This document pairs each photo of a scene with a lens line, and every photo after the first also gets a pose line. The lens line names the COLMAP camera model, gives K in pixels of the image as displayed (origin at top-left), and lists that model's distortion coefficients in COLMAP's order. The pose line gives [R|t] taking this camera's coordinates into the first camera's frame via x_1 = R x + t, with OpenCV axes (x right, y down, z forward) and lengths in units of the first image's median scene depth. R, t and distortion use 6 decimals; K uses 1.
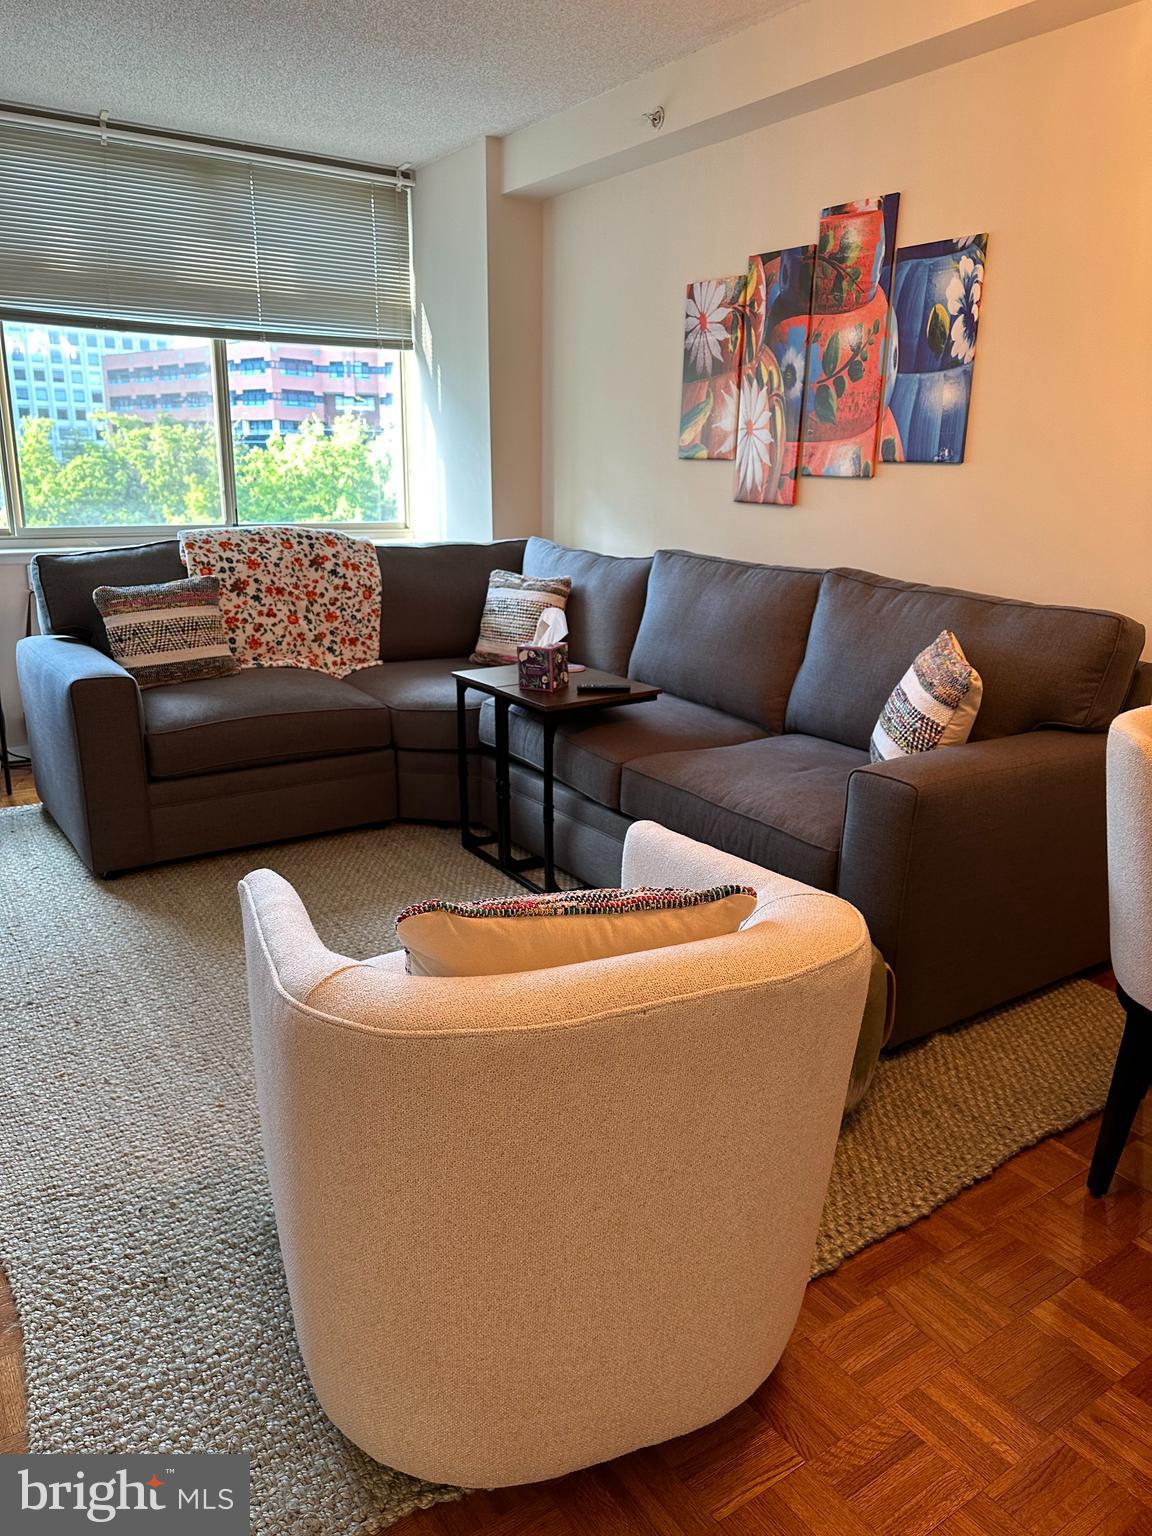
lens RADIAL K [[1105.3, 0, 572.3], [0, 1105.3, 770.6], [0, 0, 1]] dist [0.109398, -0.102747]
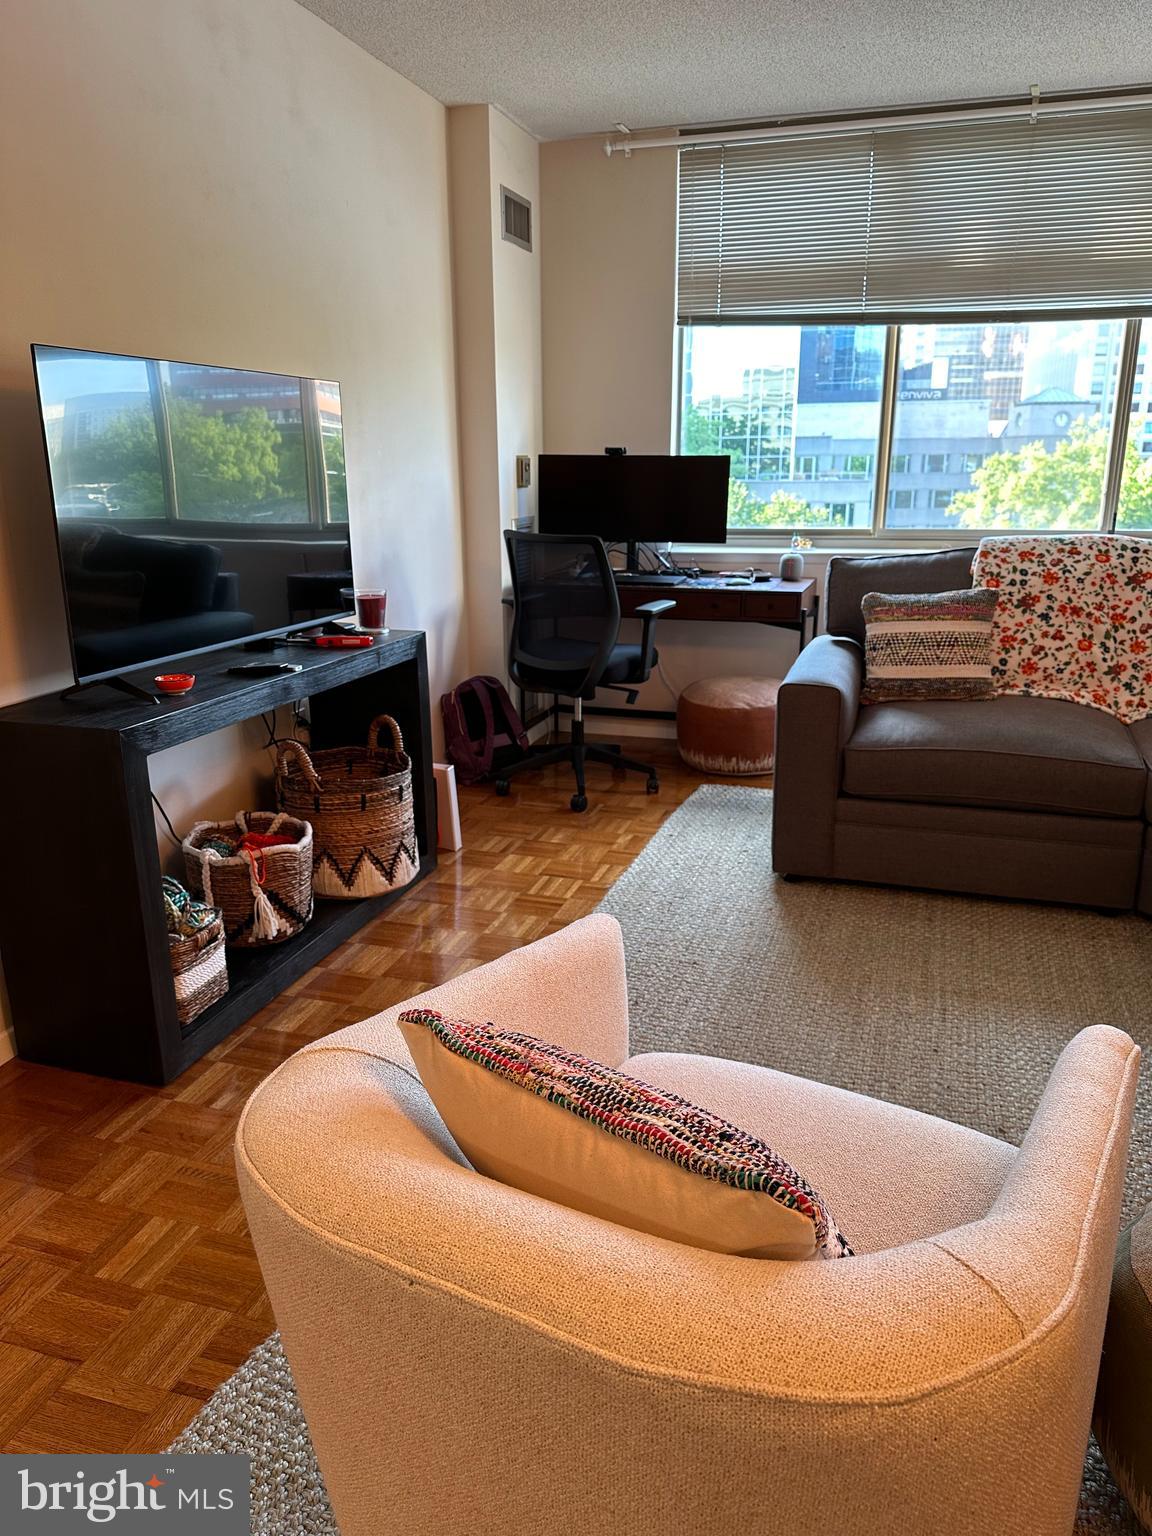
lens RADIAL K [[1105.3, 0, 572.3], [0, 1105.3, 770.6], [0, 0, 1]] dist [0.109398, -0.102747]
pose [[0.642909, 0.200451, -0.739248, 0.151782], [-0.197723, 0.975869, 0.092657, -0.045741], [0.739982, 0.086596, 0.667029, 0.152153]]
